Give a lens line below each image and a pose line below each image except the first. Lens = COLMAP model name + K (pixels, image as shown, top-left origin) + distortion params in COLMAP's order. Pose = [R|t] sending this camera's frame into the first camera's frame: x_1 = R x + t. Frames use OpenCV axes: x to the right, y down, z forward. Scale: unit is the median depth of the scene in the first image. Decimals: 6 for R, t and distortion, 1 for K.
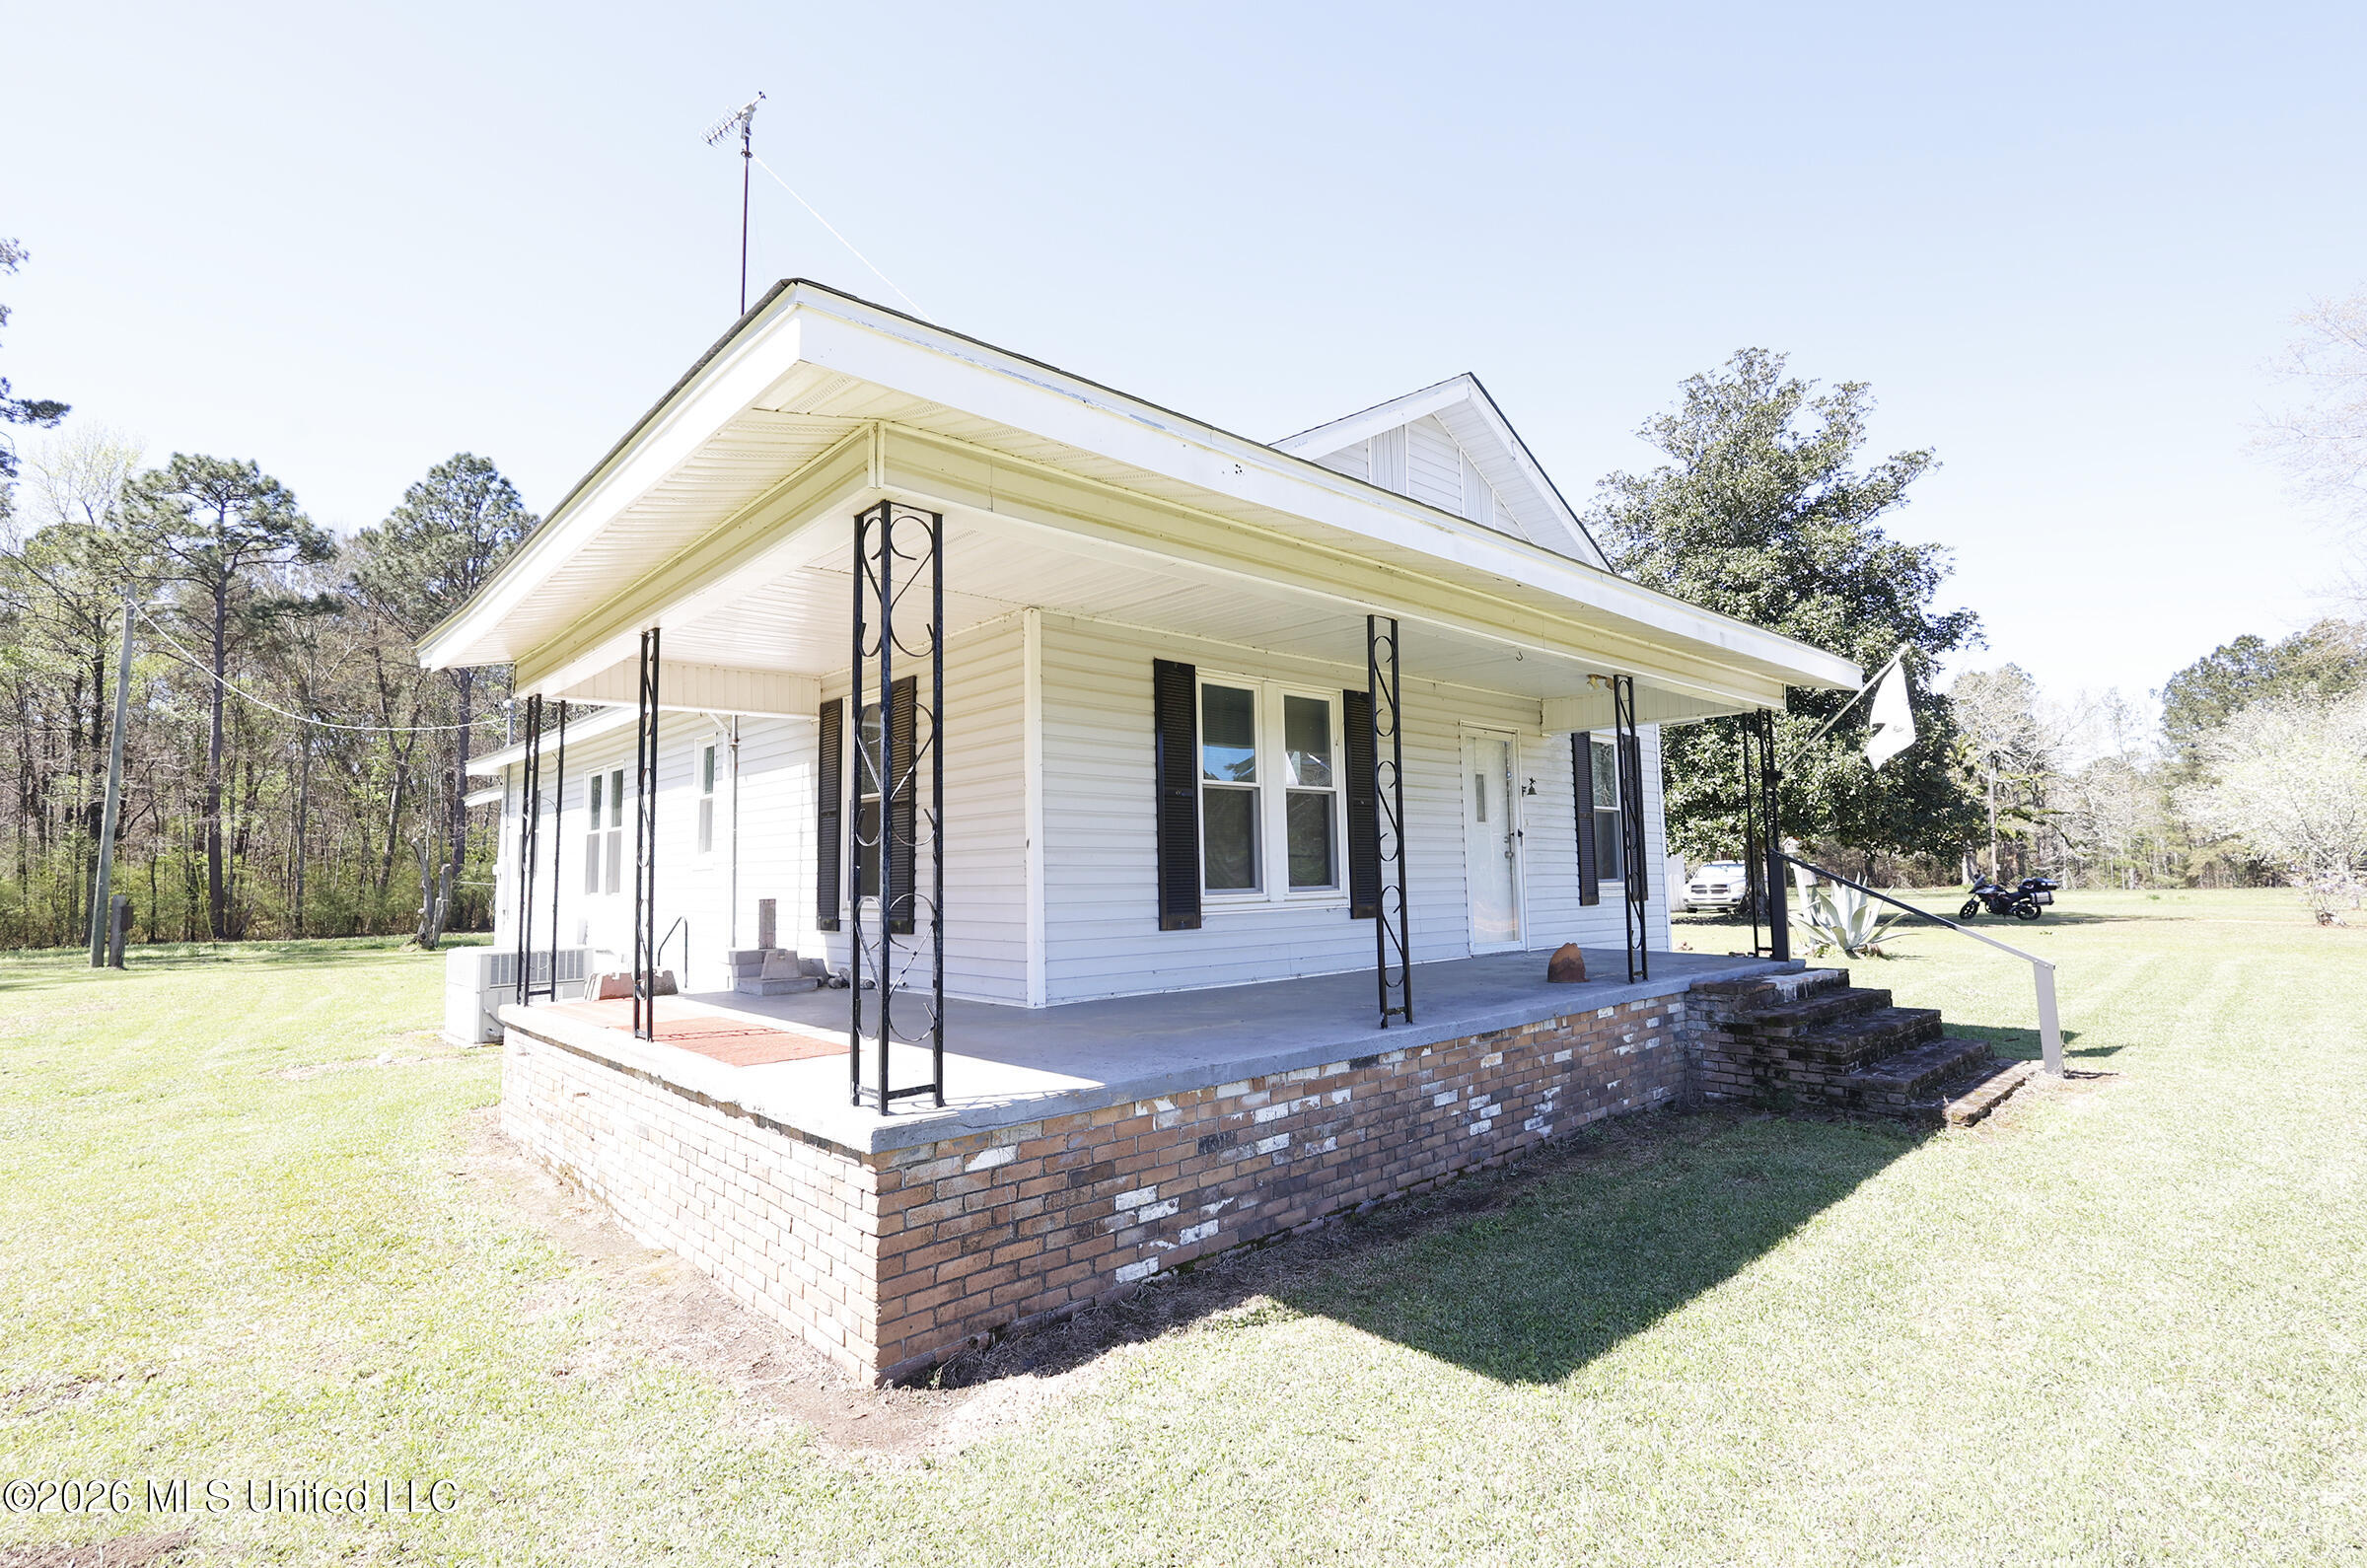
lens RADIAL K [[1118.3, 0, 1156.9], [0, 1118.3, 783.3], [0, 0, 1]] dist [0.018369, 0.000111]
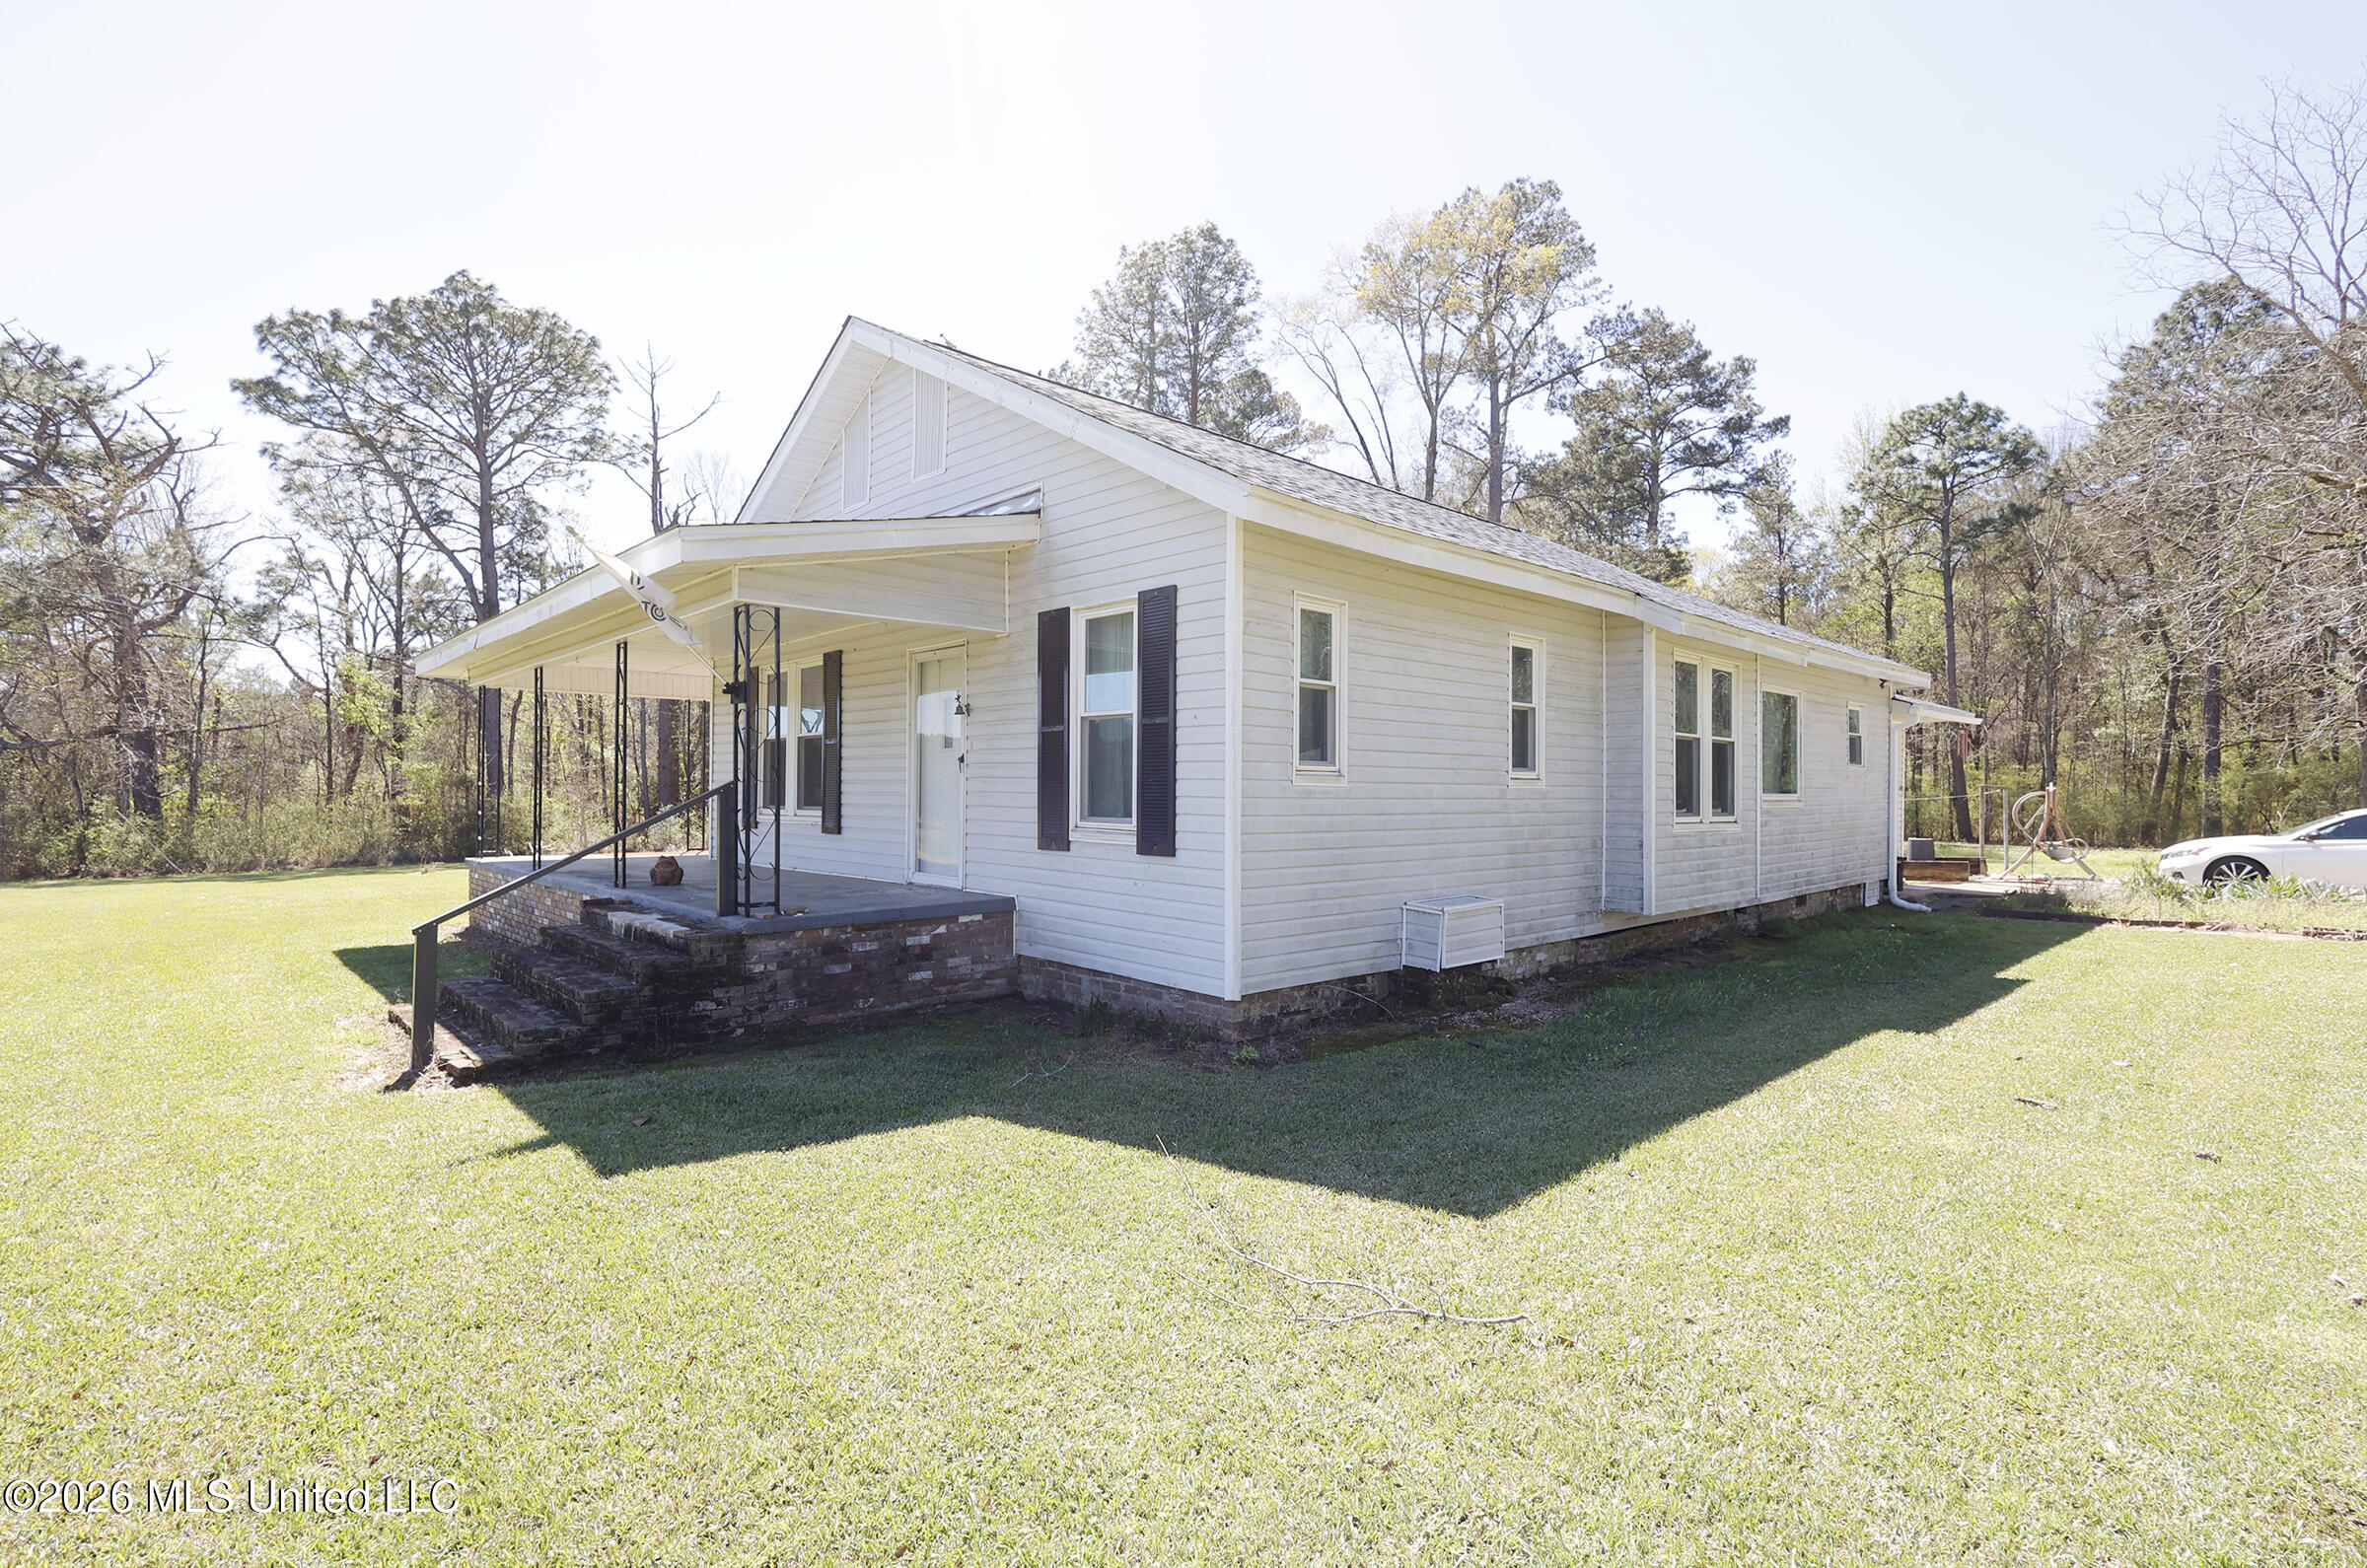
lens RADIAL K [[1118.3, 0, 1156.9], [0, 1118.3, 783.3], [0, 0, 1]] dist [0.018369, 0.000111]
pose [[0.036909, 0.000801, -0.999318, 1.154339], [0.073620, 0.997280, 0.003519, 0.068864], [0.996603, -0.073700, 0.036750, 1.068371]]
